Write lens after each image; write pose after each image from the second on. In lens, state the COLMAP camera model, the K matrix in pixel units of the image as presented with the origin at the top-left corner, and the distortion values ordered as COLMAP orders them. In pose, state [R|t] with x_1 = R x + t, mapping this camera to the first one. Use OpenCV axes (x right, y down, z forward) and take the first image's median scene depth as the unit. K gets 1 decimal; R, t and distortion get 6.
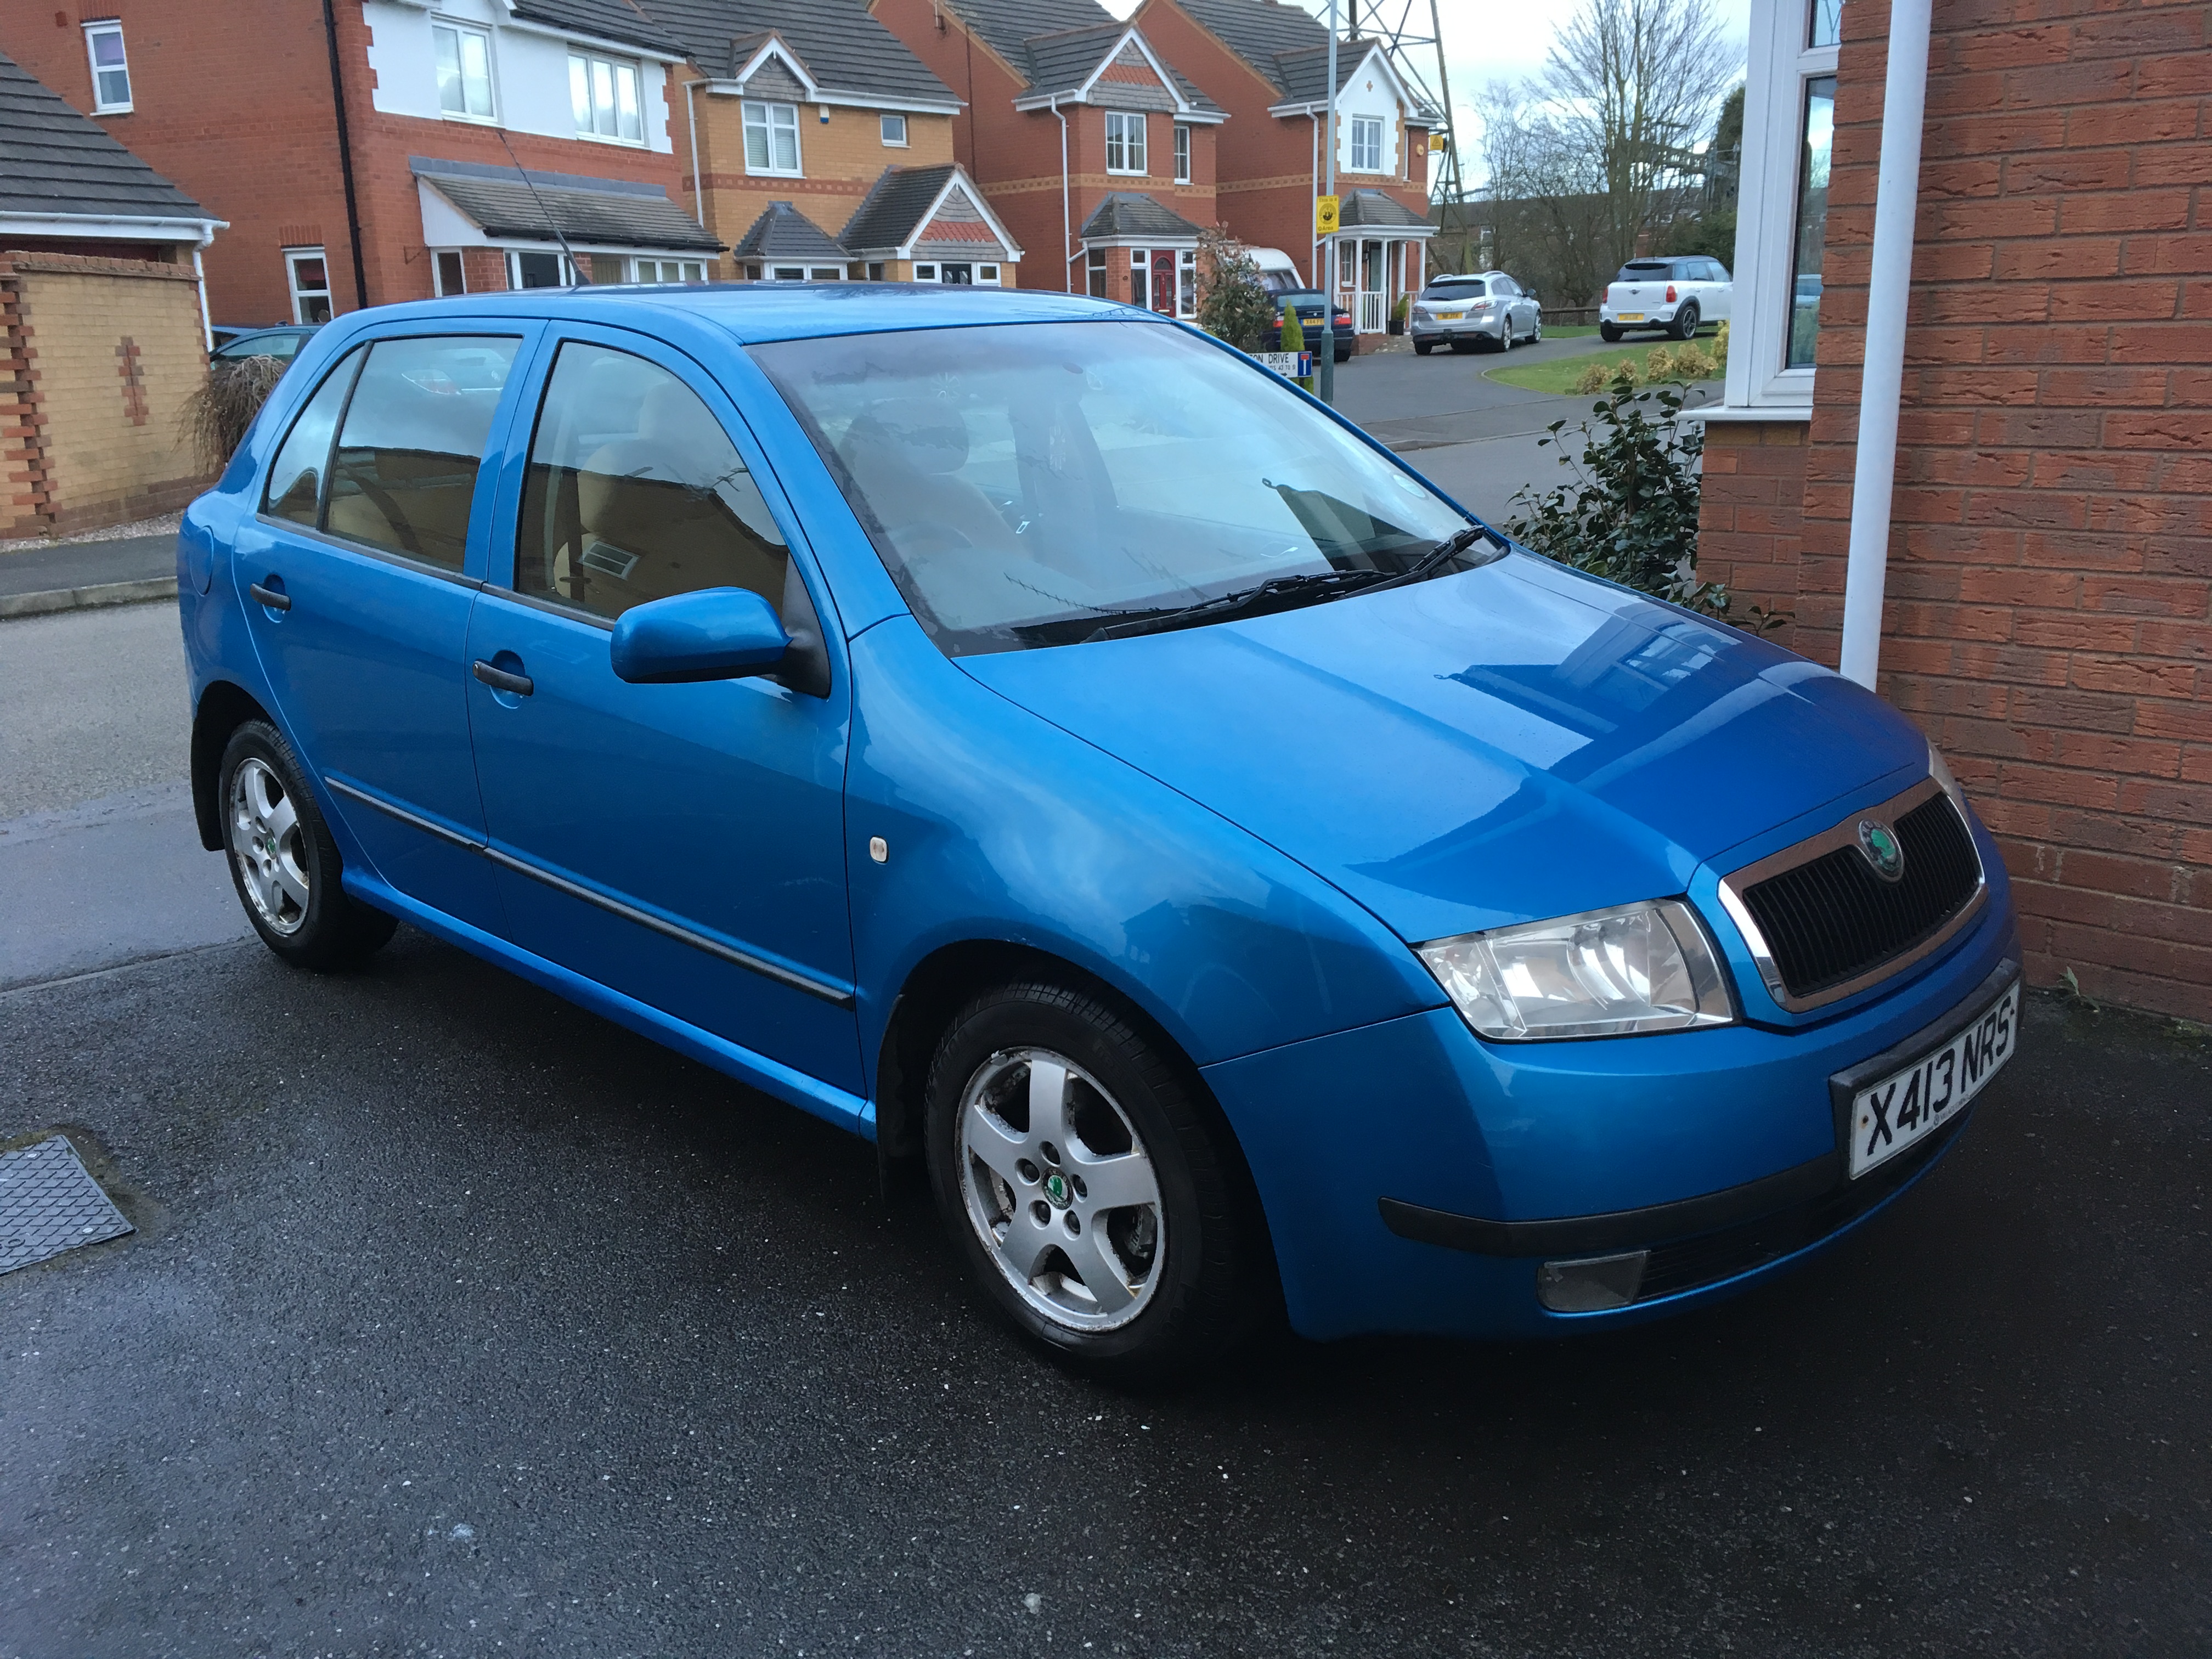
lens RADIAL K [[1919.0, 0, 1108.6], [0, 1919.0, 827.3], [0, 0, 1]] dist [0.102562, -0.153574]
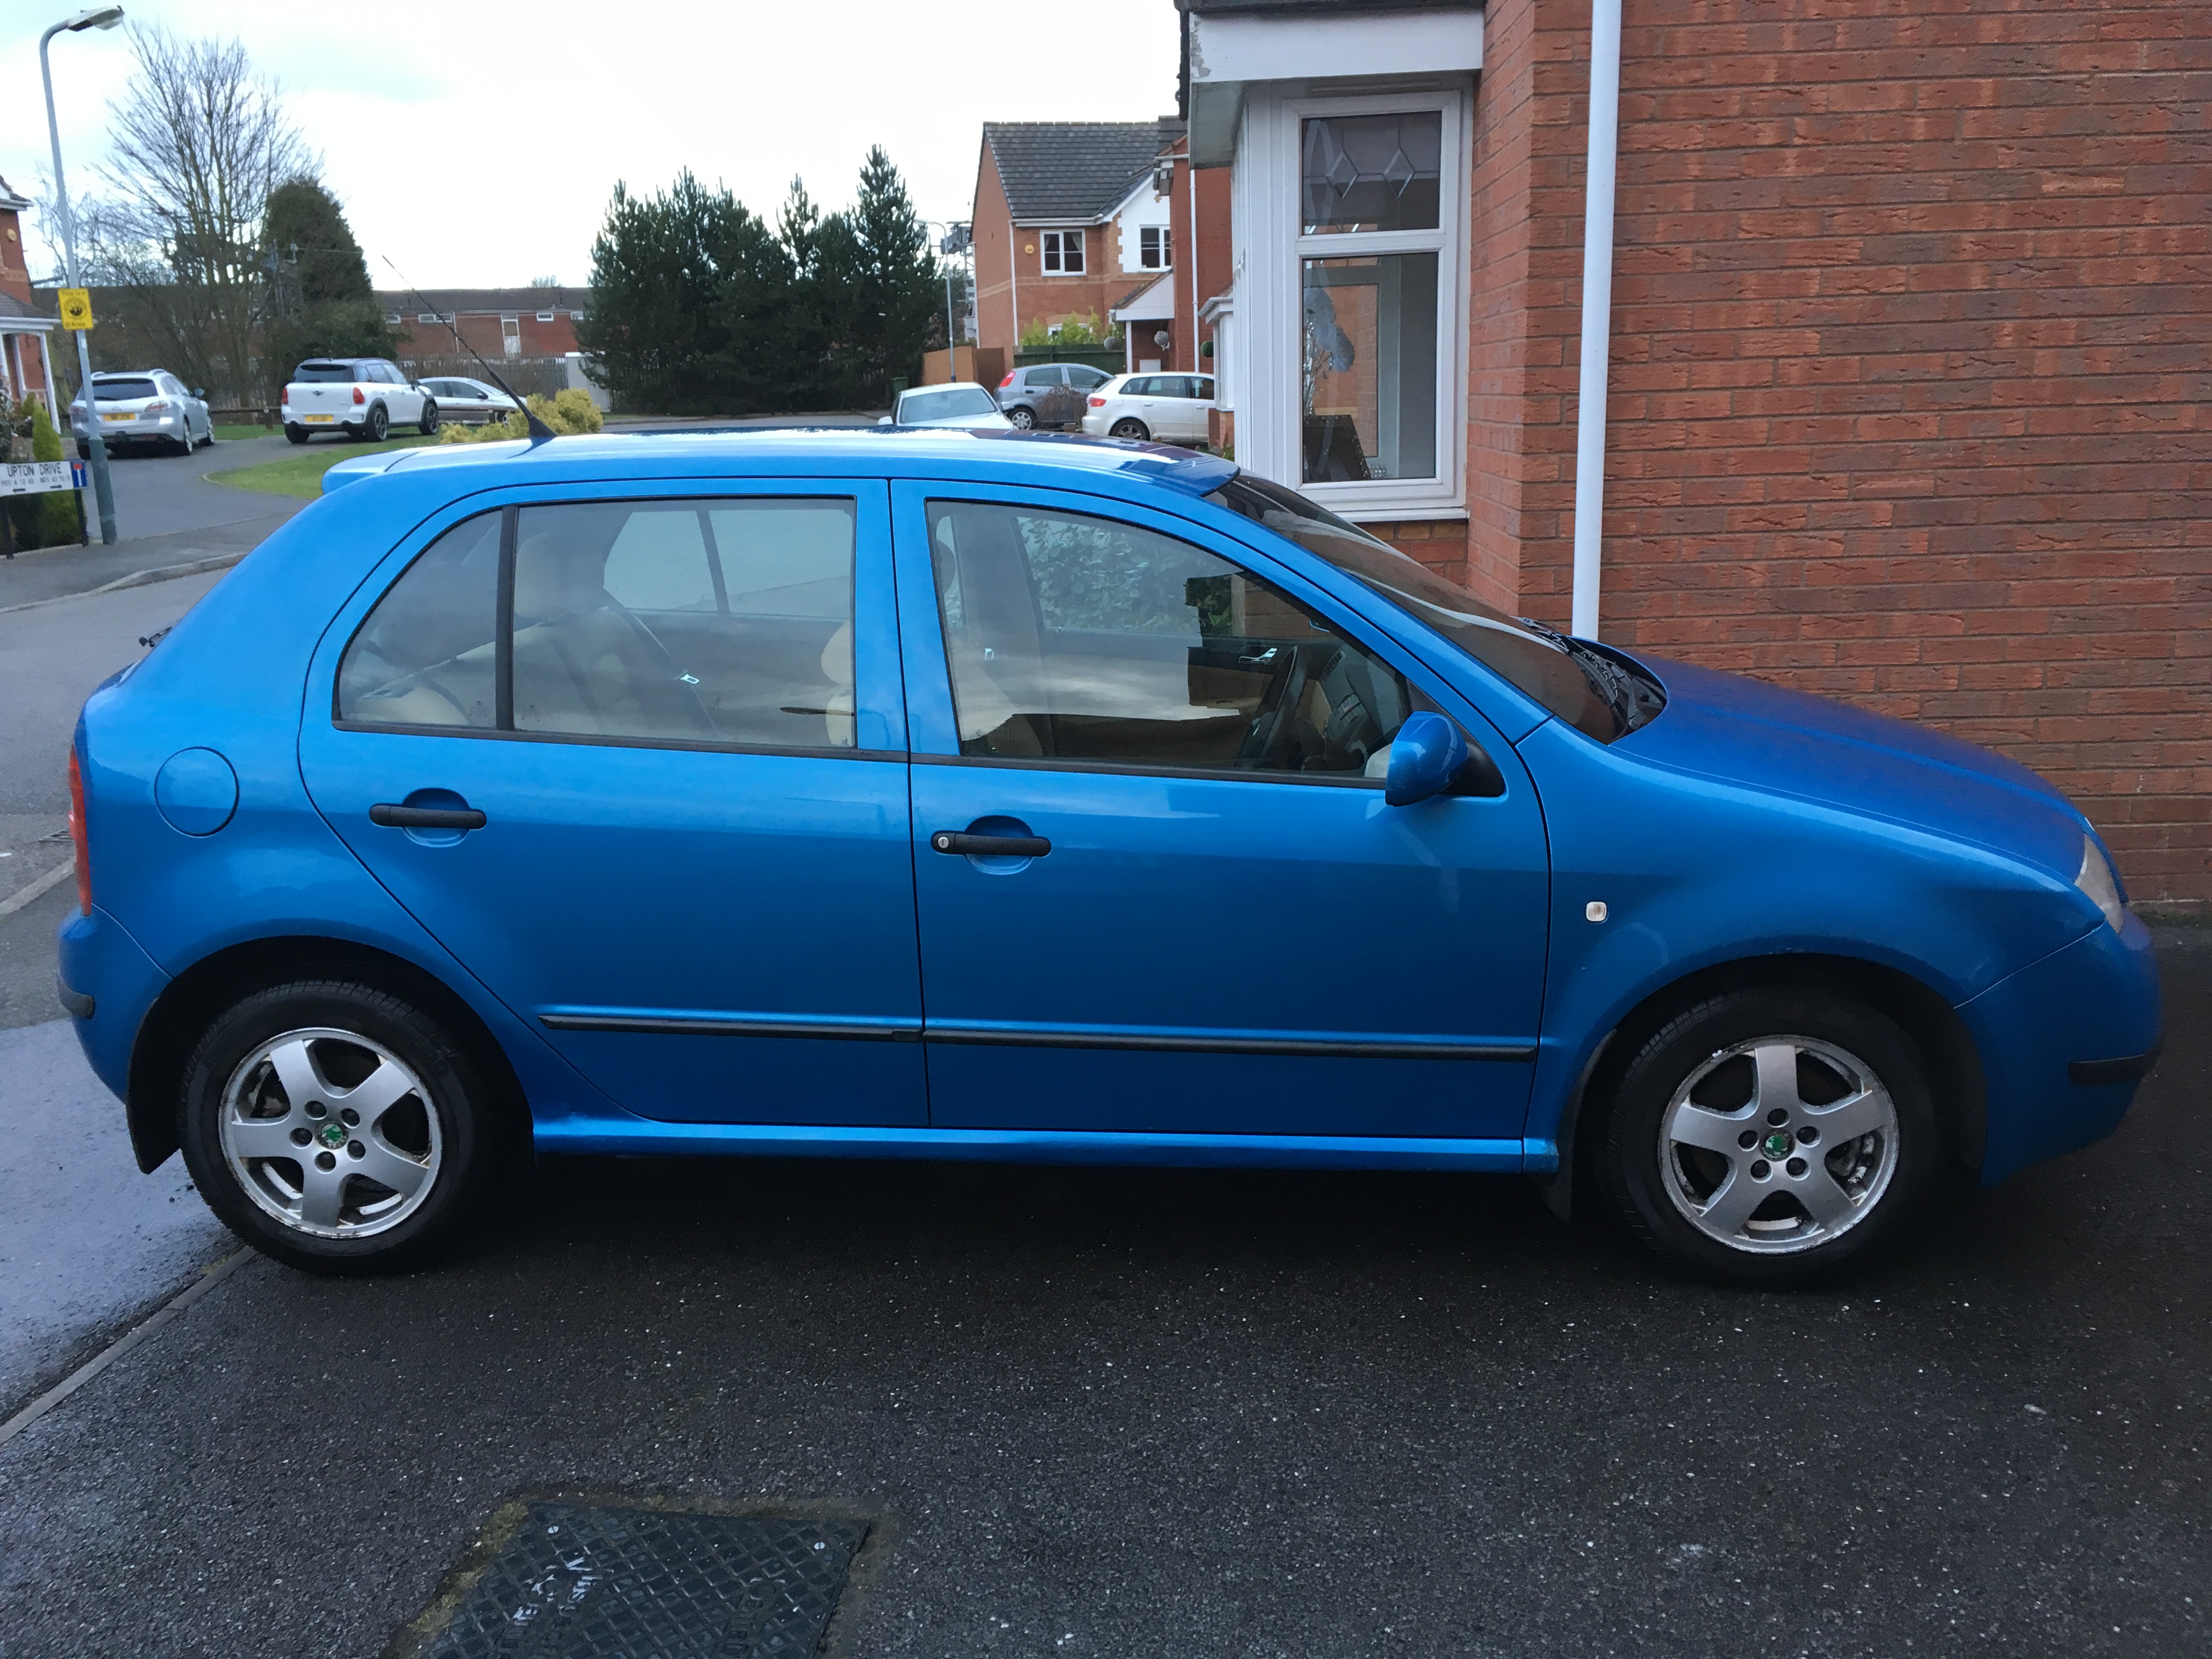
lens RADIAL K [[1919.0, 0, 1108.6], [0, 1919.0, 827.3], [0, 0, 1]] dist [0.102562, -0.153574]
pose [[0.745892, -0.147444, 0.649542, -0.805681], [0.177332, 0.983953, 0.019717, -0.084637], [-0.642027, 0.100478, 0.760070, 0.203350]]
